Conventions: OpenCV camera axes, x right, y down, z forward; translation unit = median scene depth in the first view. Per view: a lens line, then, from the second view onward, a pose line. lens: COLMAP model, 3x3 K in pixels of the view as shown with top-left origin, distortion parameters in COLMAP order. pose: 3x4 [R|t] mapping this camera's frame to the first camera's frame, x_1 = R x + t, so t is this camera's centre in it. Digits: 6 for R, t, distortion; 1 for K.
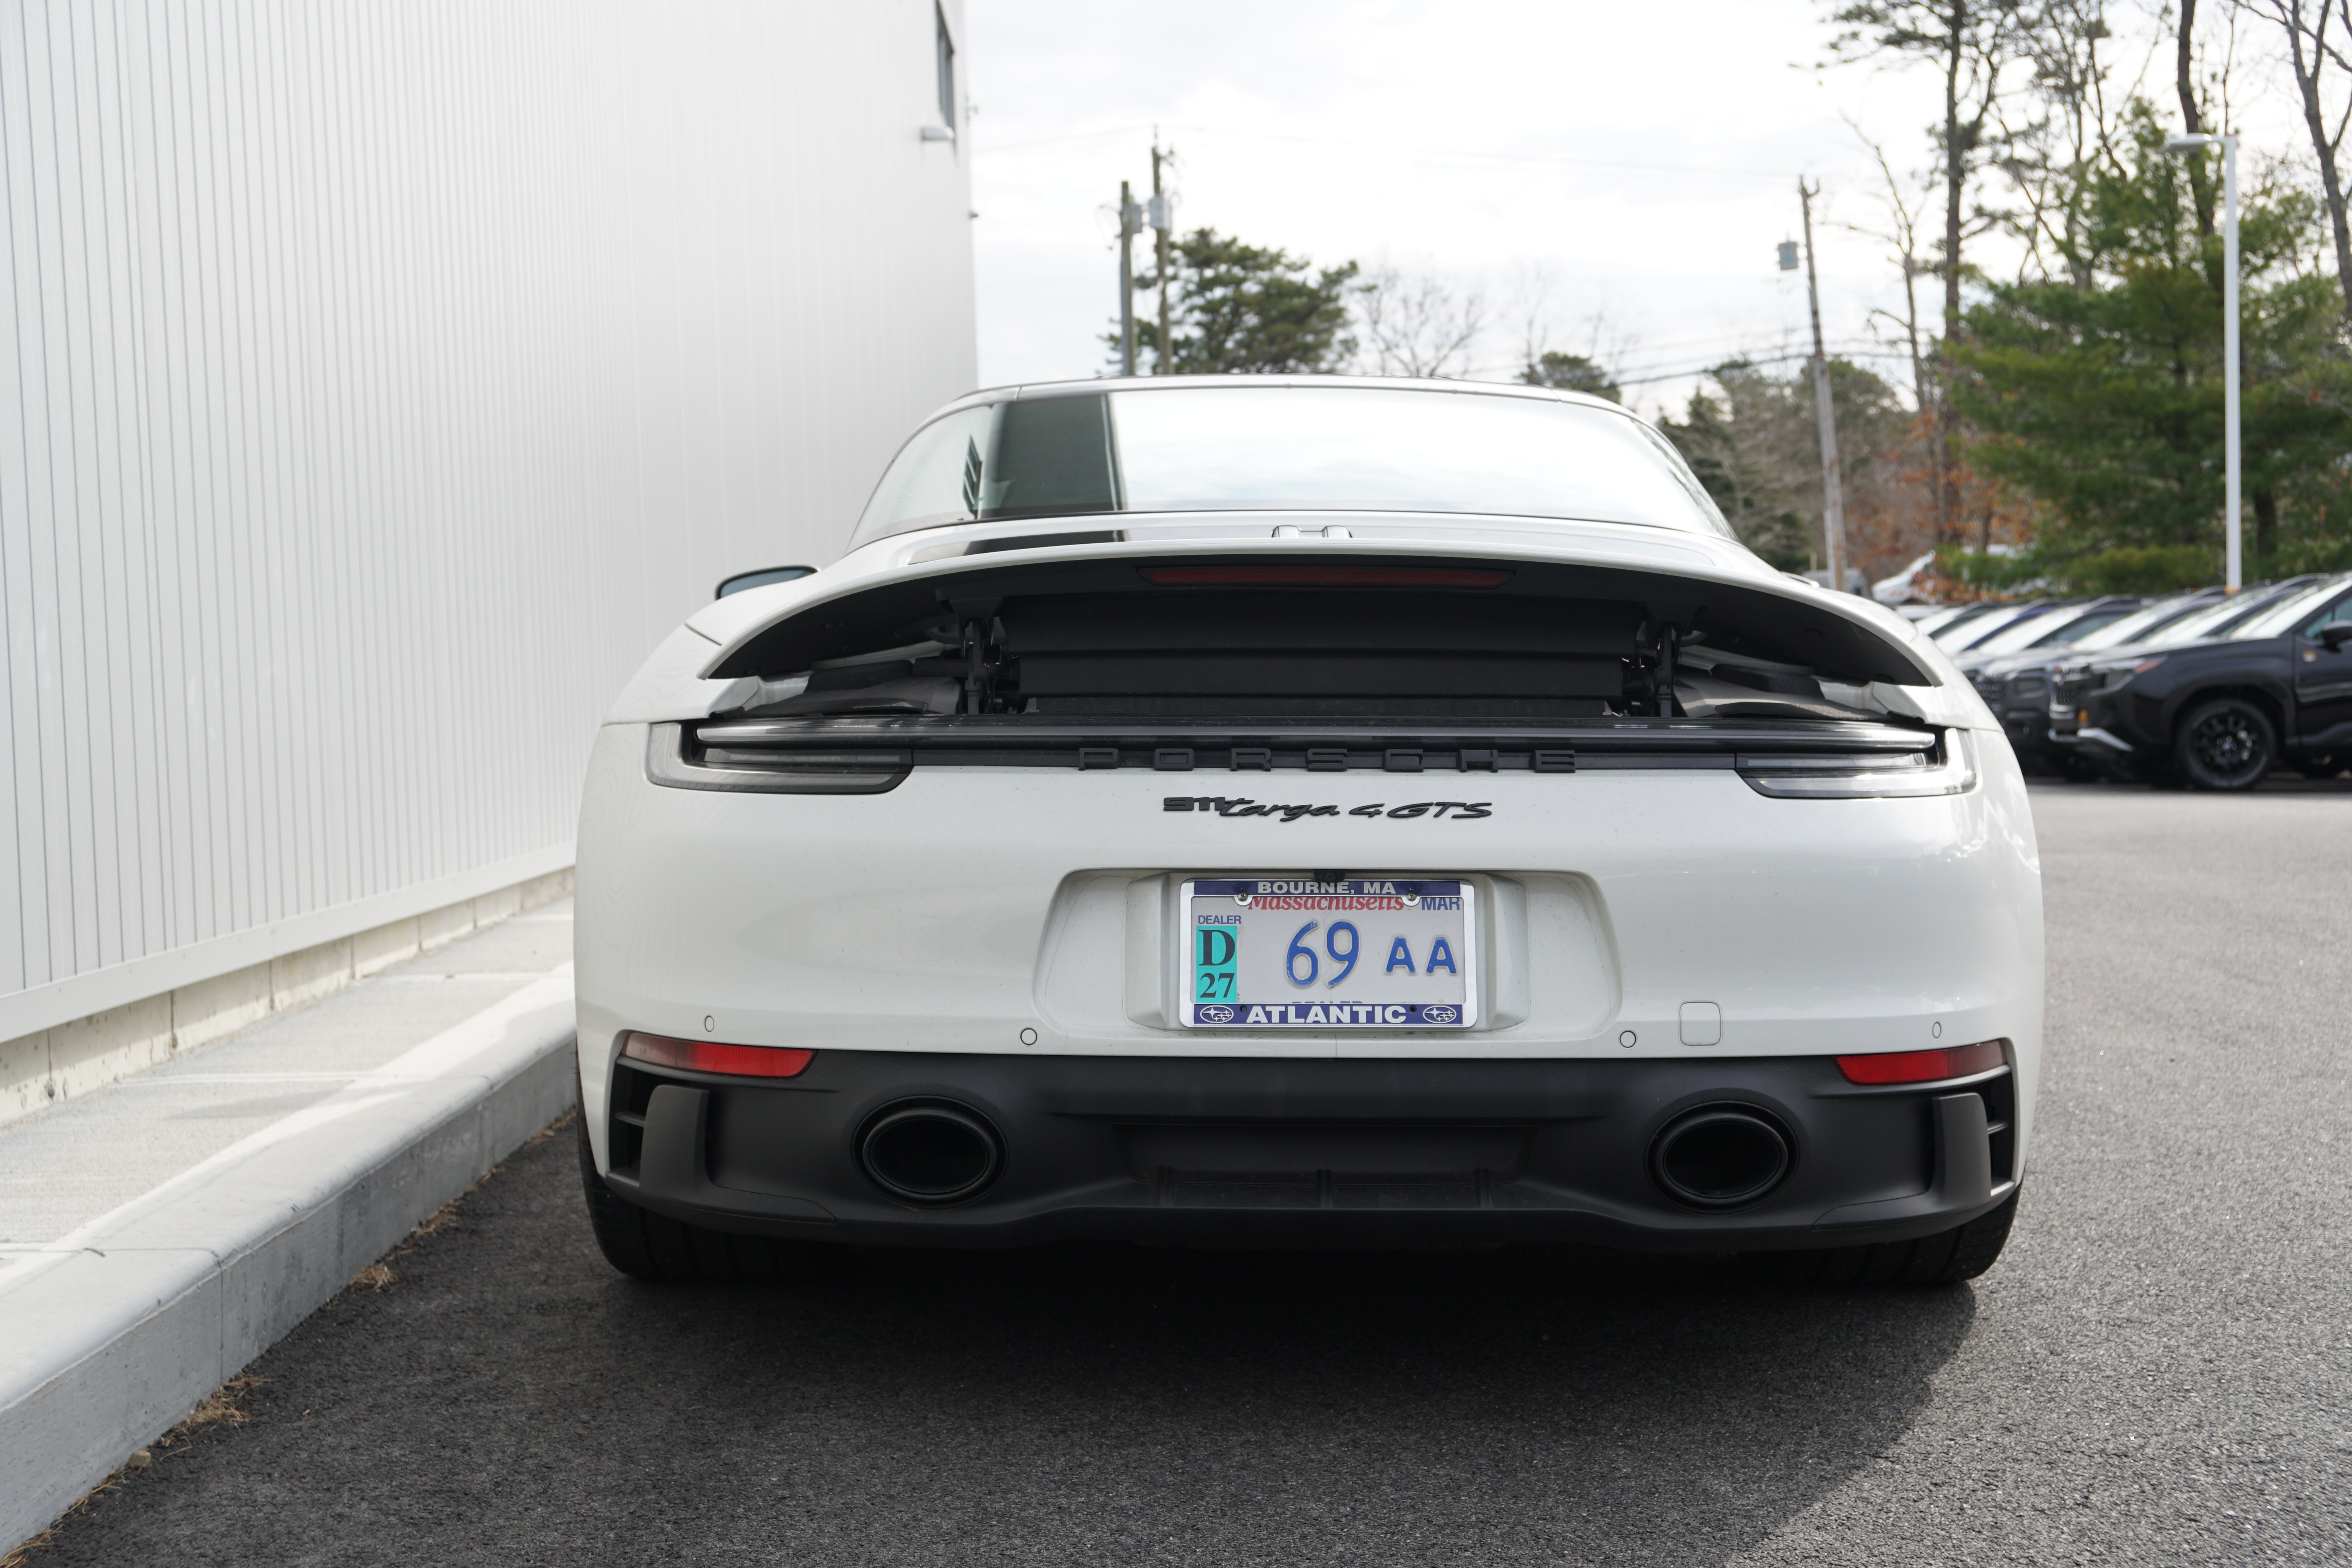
lens RADIAL K [[3199.4, 0, 1173.4], [0, 3199.4, 788.4], [0, 0, 1]] dist [0.137734, 0.000000]
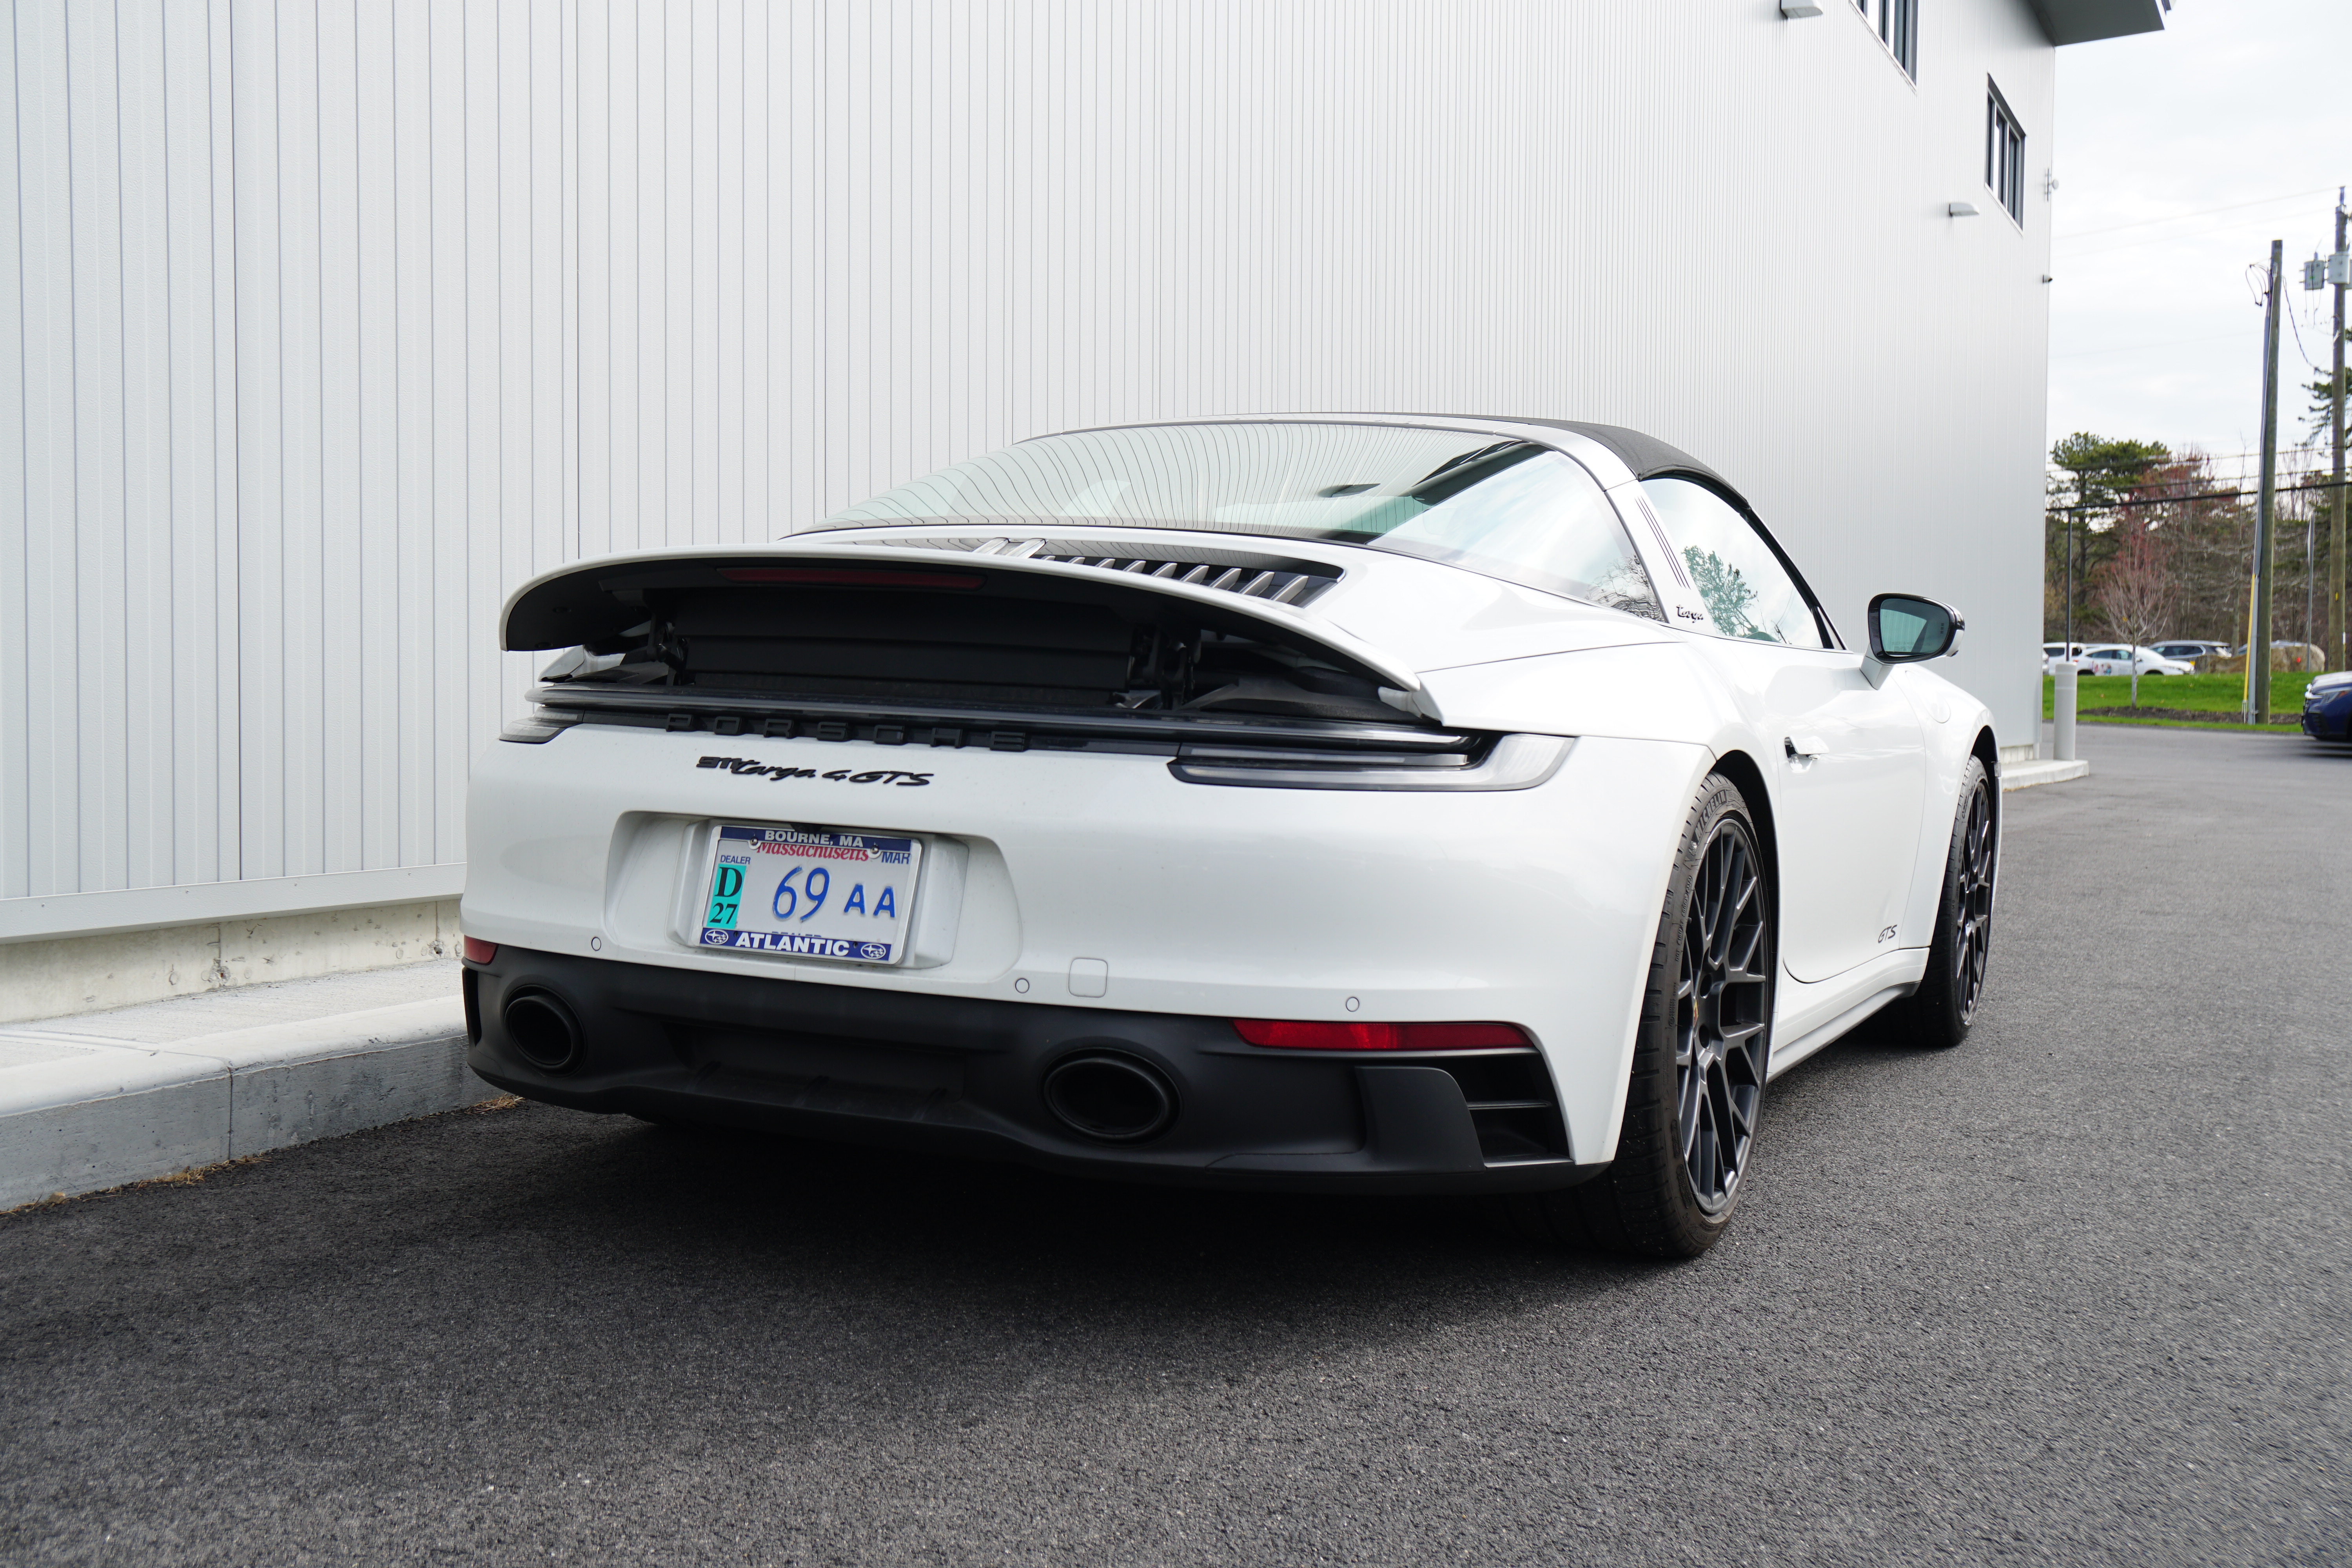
lens RADIAL K [[2693.3, 0, 1180.4], [0, 2693.3, 783.9], [0, 0, 1]] dist [0.086845, 0.000000]
pose [[0.896467, 0.050099, -0.440270, 0.612087], [-0.049614, 0.998689, 0.012619, -0.008609], [0.440325, 0.010531, 0.897777, 0.160974]]
